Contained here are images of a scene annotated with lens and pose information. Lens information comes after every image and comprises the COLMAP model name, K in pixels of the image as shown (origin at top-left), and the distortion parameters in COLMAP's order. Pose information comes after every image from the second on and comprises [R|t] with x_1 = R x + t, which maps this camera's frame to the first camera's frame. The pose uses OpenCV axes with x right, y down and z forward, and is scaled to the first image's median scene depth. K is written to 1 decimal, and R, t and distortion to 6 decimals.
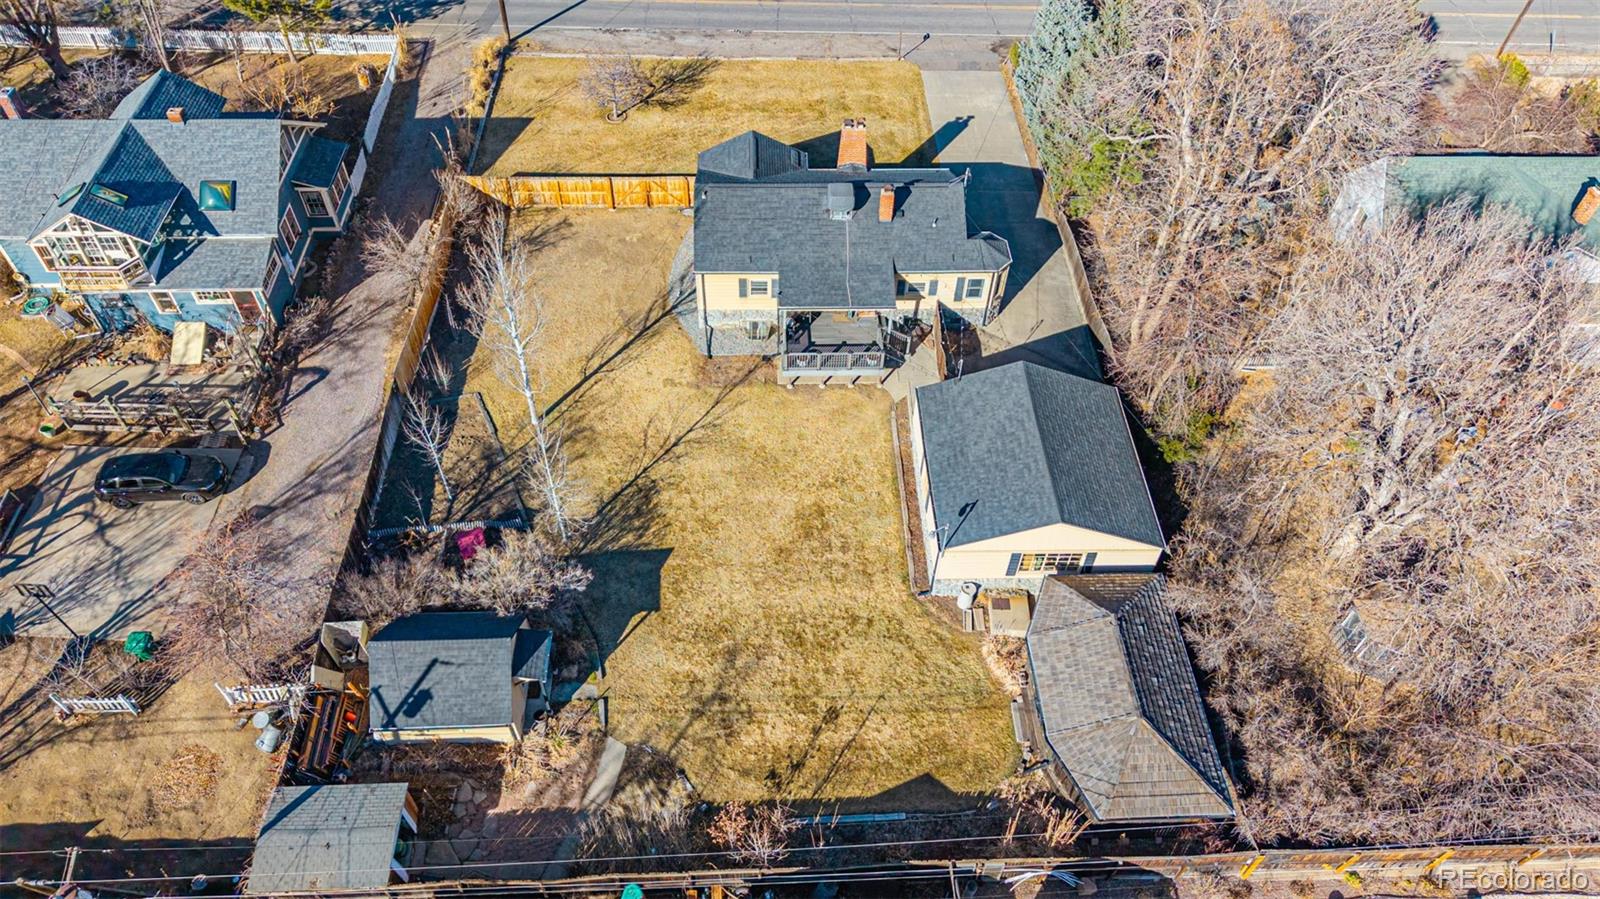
lens RADIAL K [[1068.0, 0, 802.0], [0, 1068.0, 445.4], [0, 0, 1]] dist [0.027247, -0.032153]
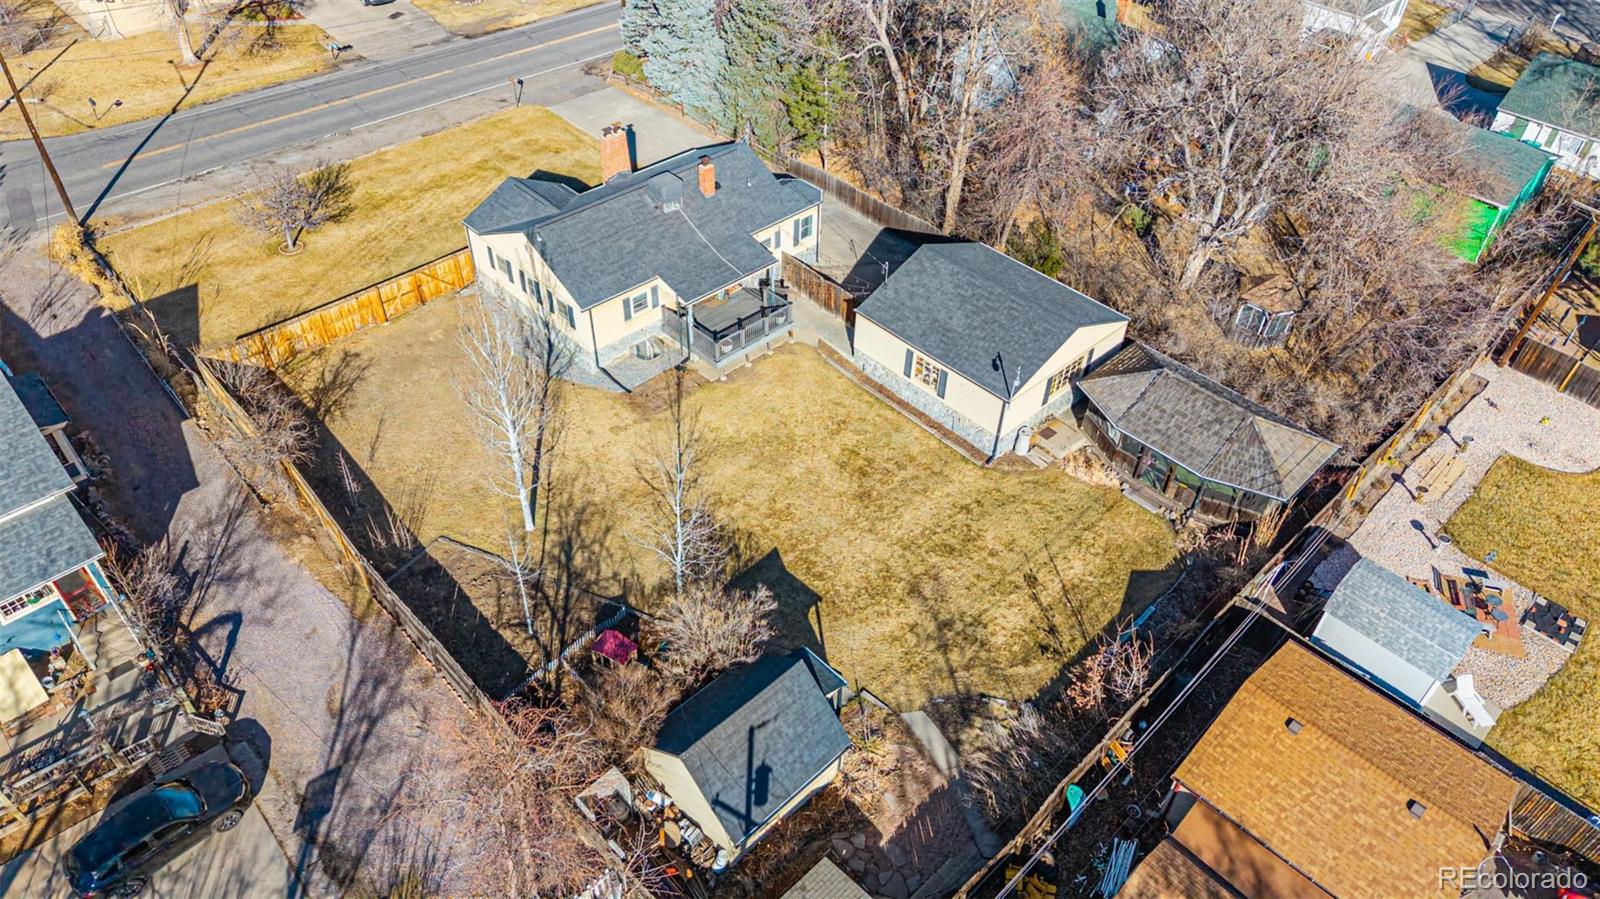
lens RADIAL K [[1068.0, 0, 794.7], [0, 1068.0, 447.5], [0, 0, 1]] dist [0.027247, -0.032153]
pose [[0.749148, -0.447175, 0.488684, -0.467920], [0.492723, 0.869262, 0.040088, -0.007888], [-0.442720, 0.210754, 0.871540, 0.148178]]
